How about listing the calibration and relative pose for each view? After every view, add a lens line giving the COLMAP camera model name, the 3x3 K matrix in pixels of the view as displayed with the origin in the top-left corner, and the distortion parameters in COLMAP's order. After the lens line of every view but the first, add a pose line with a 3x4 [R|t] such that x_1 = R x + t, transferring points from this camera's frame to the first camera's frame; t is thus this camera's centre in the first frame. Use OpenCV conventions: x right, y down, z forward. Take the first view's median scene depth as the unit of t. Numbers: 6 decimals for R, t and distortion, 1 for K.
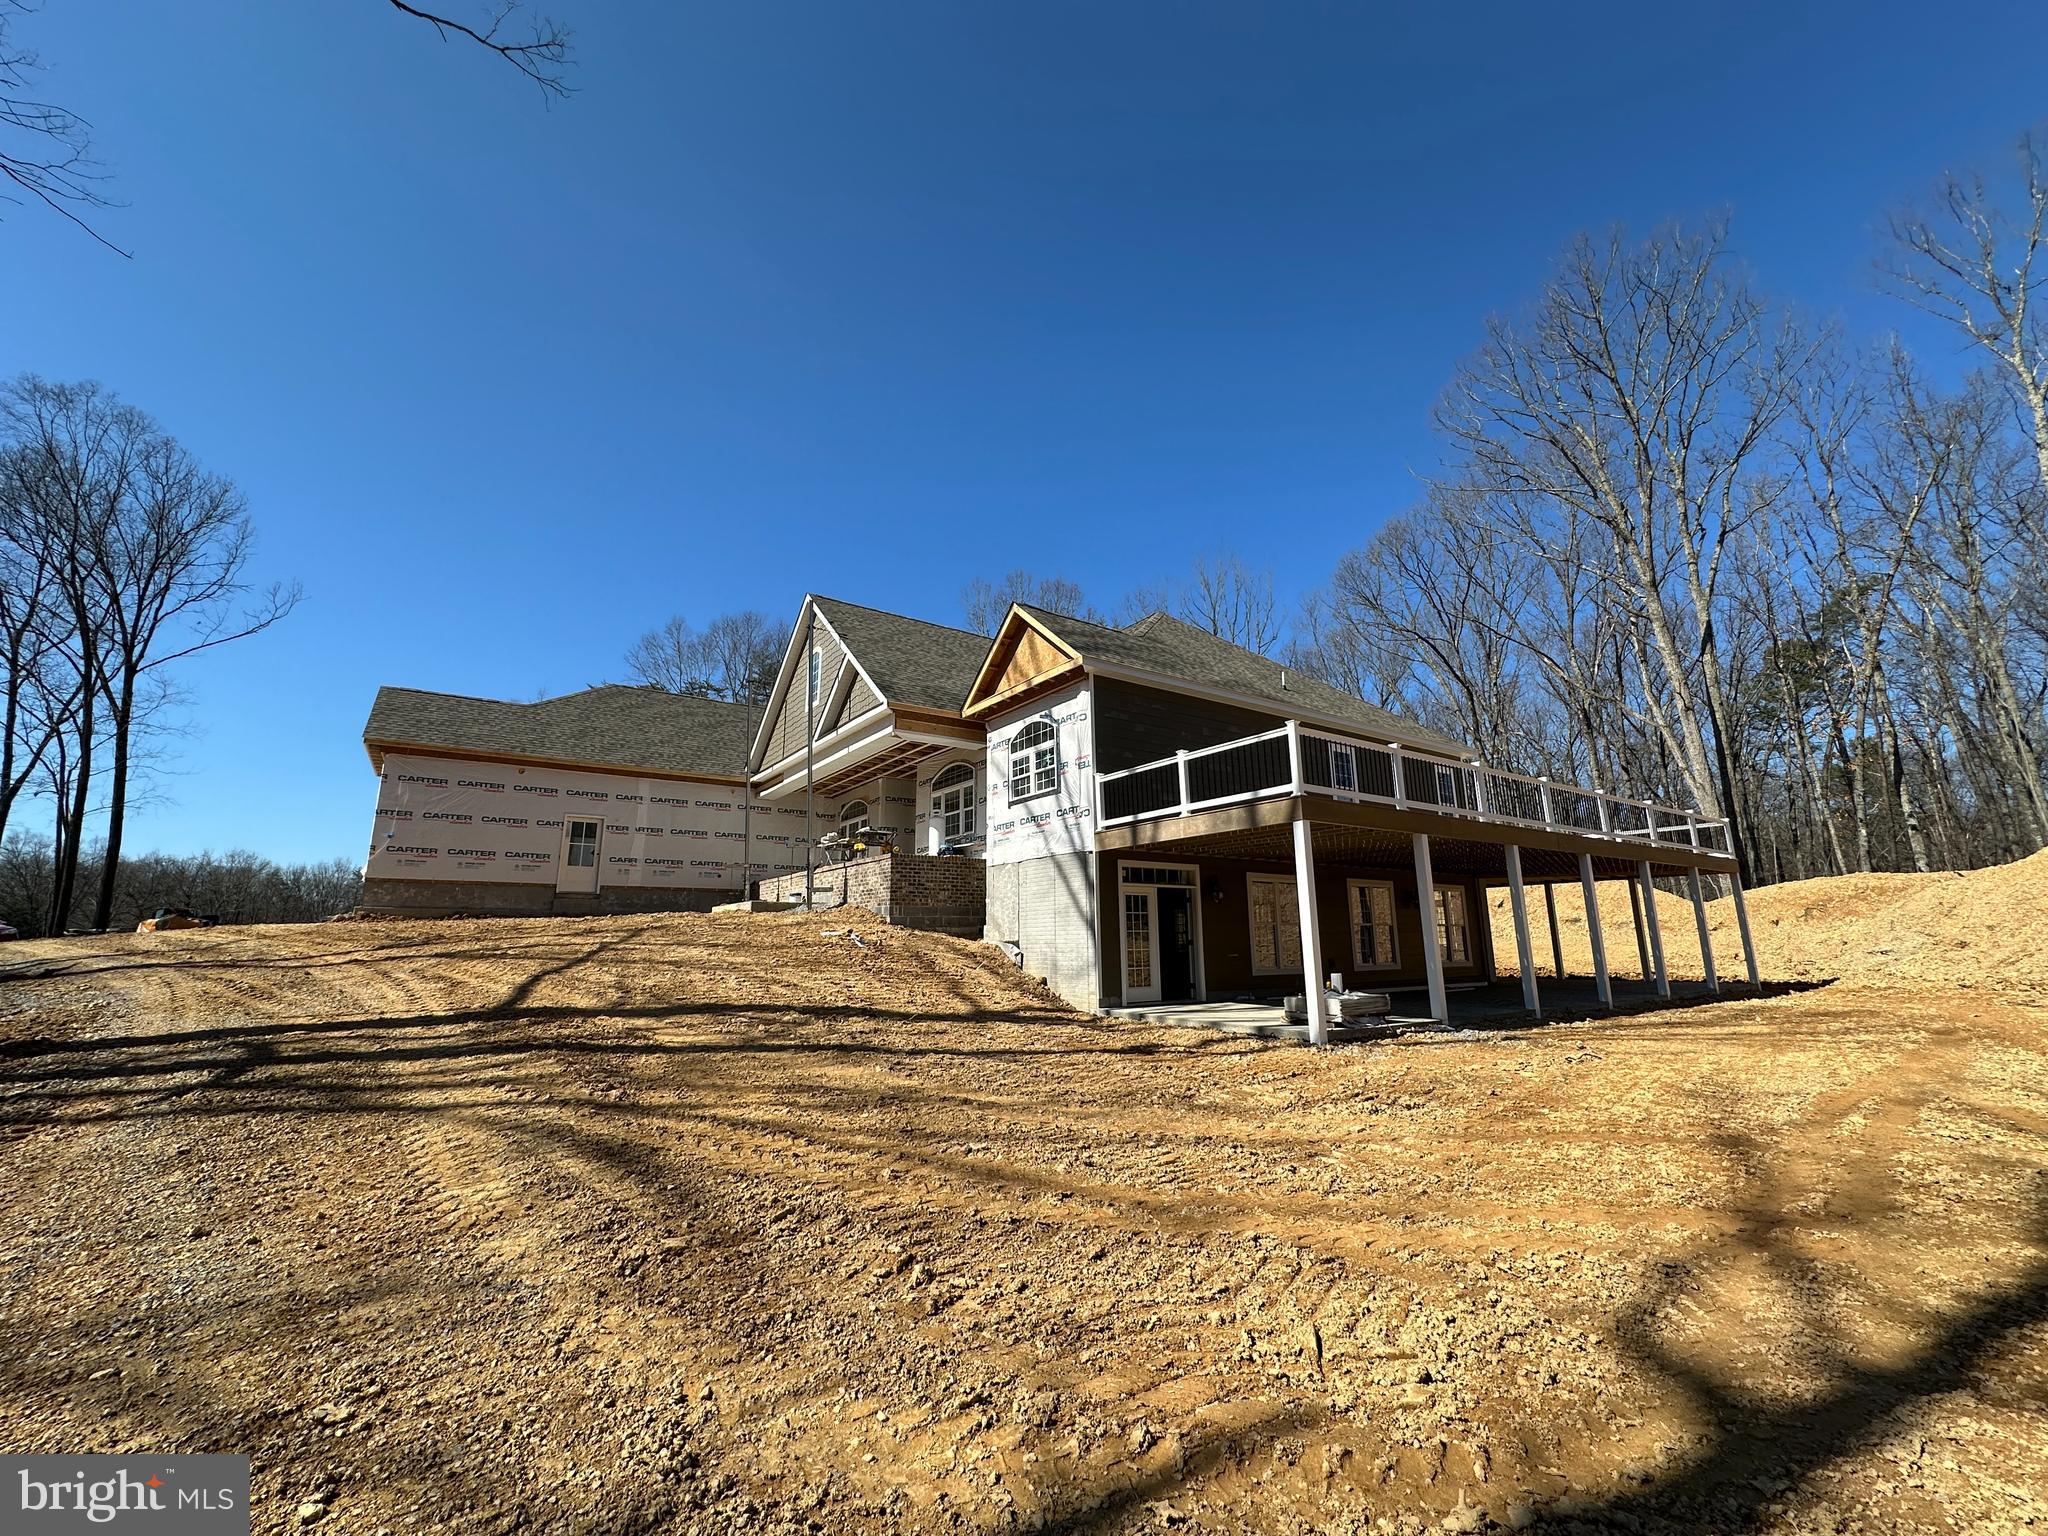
lens RADIAL K [[814.7, 0, 1024.0], [0, 814.7, 768.0], [0, 0, 1]] dist [0.000537, -0.000617]
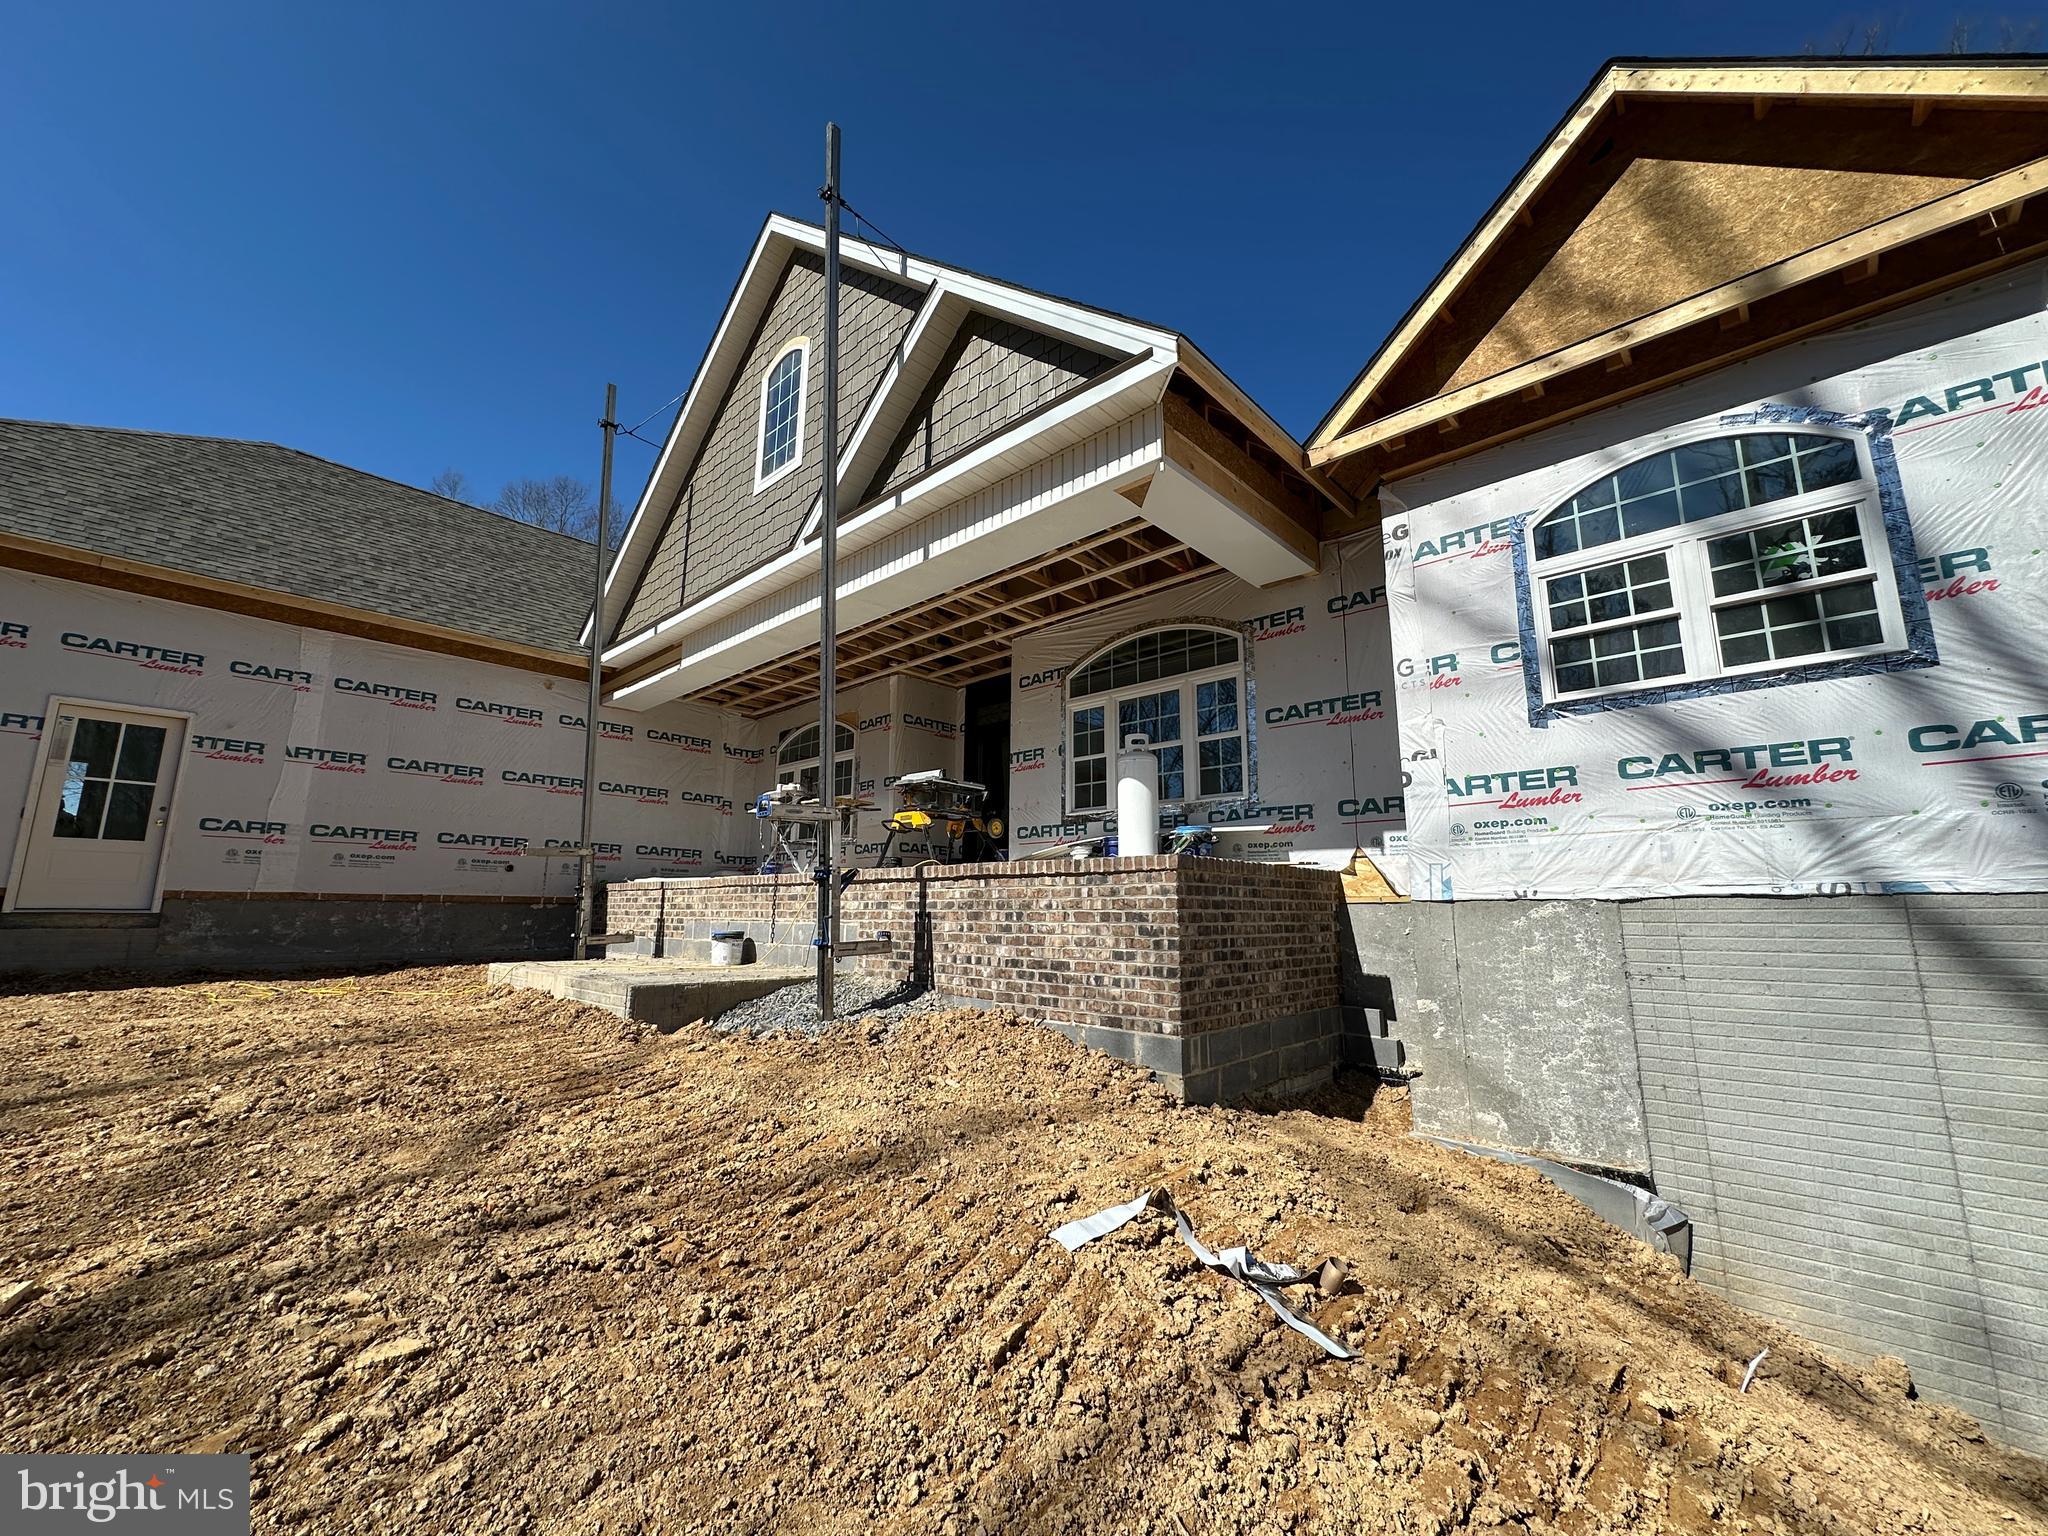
lens RADIAL K [[814.7, 0, 1024.0], [0, 814.7, 768.0], [0, 0, 1]] dist [0.000537, -0.000617]
pose [[0.976420, 0.053140, 0.209235, -0.289962], [-0.060172, 0.997812, 0.027380, 0.071662], [-0.207322, -0.039325, 0.977482, 0.753754]]
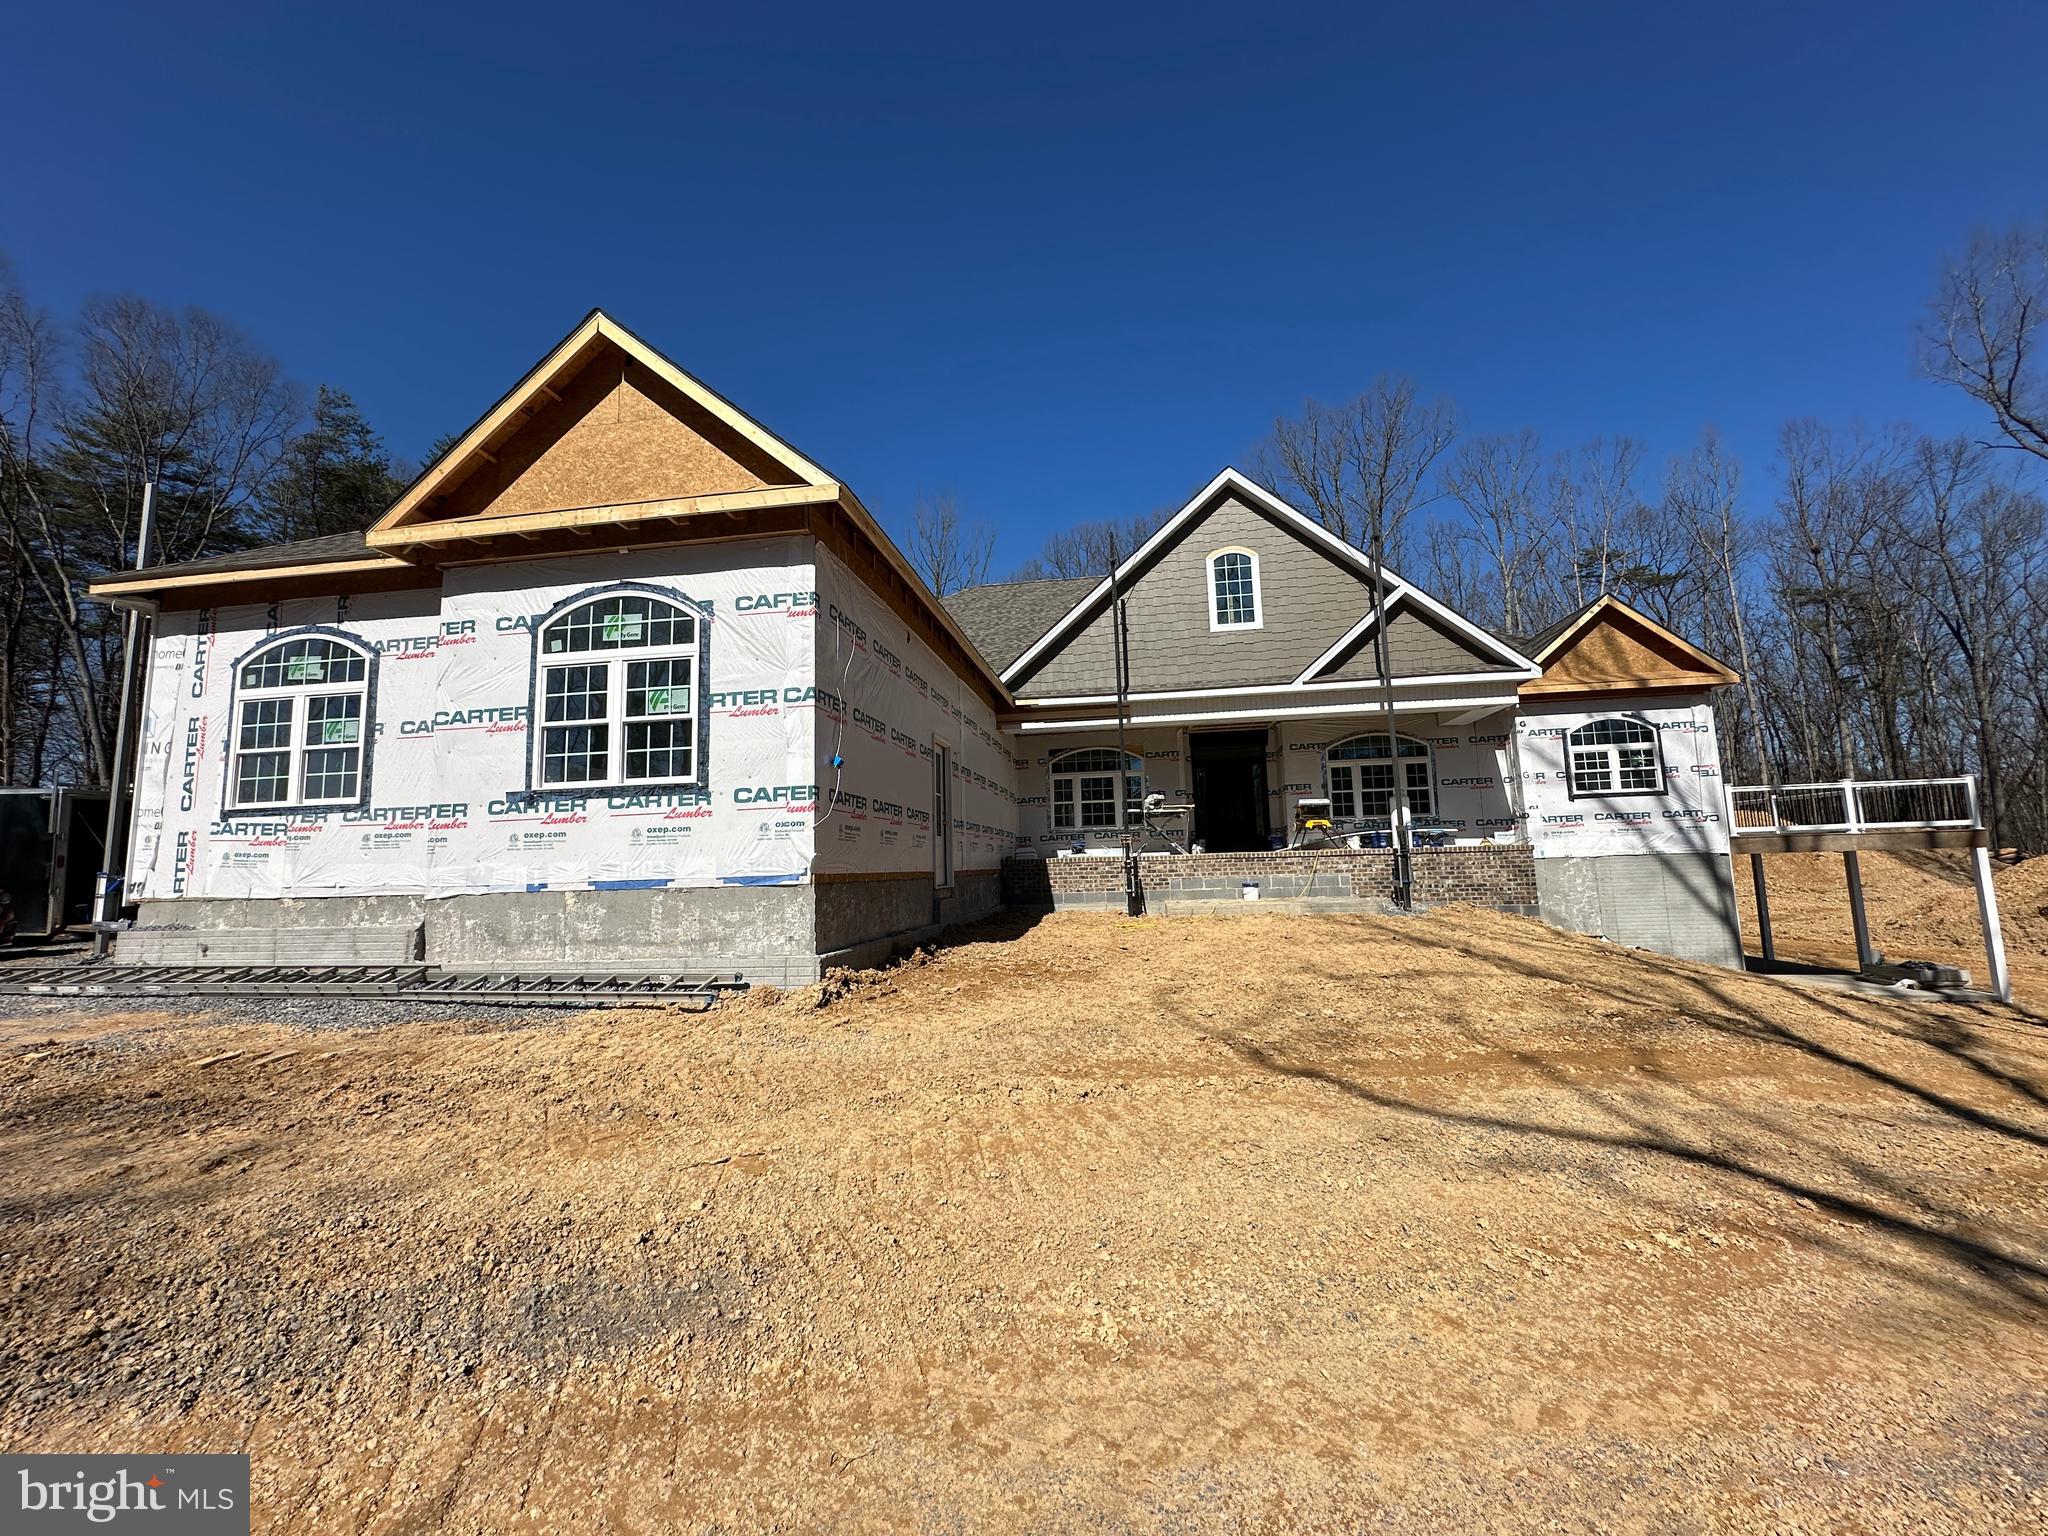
lens RADIAL K [[814.7, 0, 1024.0], [0, 814.7, 768.0], [0, 0, 1]] dist [0.000537, -0.000617]
pose [[0.681423, 0.075531, 0.727981, -1.226366], [-0.131809, 0.991062, 0.020552, 0.079400], [-0.719923, -0.109959, 0.685289, 0.833304]]
